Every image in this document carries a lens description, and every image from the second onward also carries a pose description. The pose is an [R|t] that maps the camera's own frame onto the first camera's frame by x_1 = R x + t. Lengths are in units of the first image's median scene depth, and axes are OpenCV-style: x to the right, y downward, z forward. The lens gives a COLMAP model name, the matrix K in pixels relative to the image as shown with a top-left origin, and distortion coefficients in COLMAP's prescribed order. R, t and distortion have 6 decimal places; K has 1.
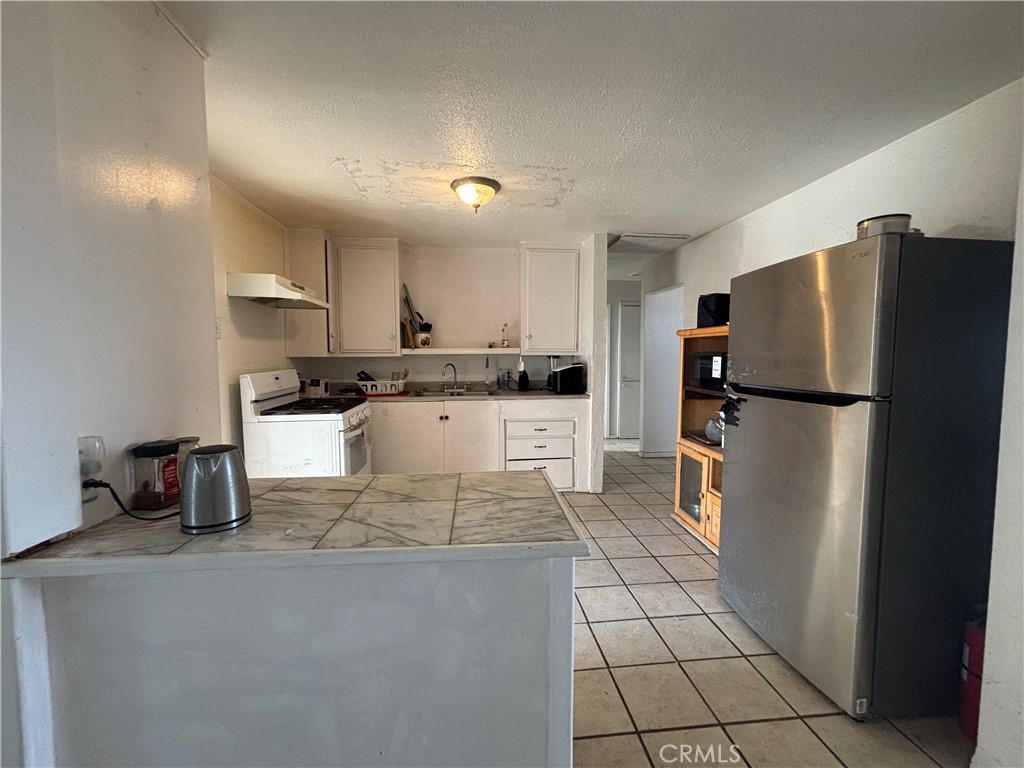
lens RADIAL K [[420.5, 0, 517.1], [0, 420.5, 385.6], [0, 0, 1]] dist [-0.000368, 0.000551]
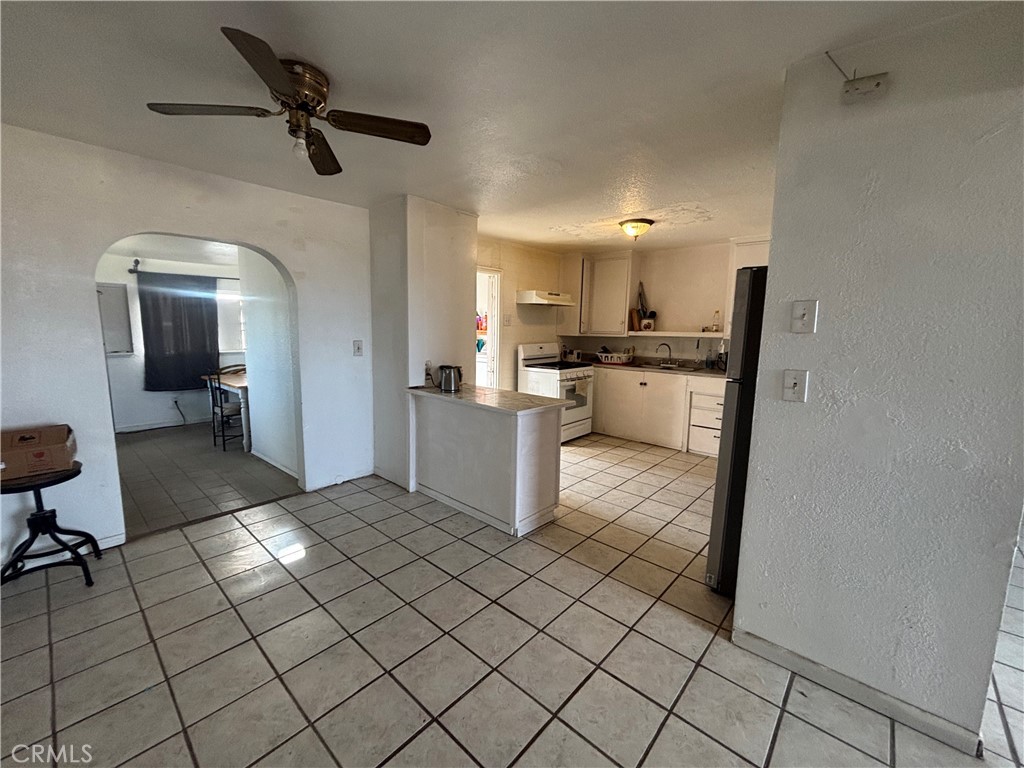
lens RADIAL K [[420.5, 0, 506.5], [0, 420.5, 381.1], [0, 0, 1]] dist [-0.000368, 0.000551]
pose [[0.657904, 0.110619, -0.744934, 0.520010], [-0.072424, 0.993862, 0.083621, -0.012398], [0.749612, -0.001063, 0.661877, -0.210254]]
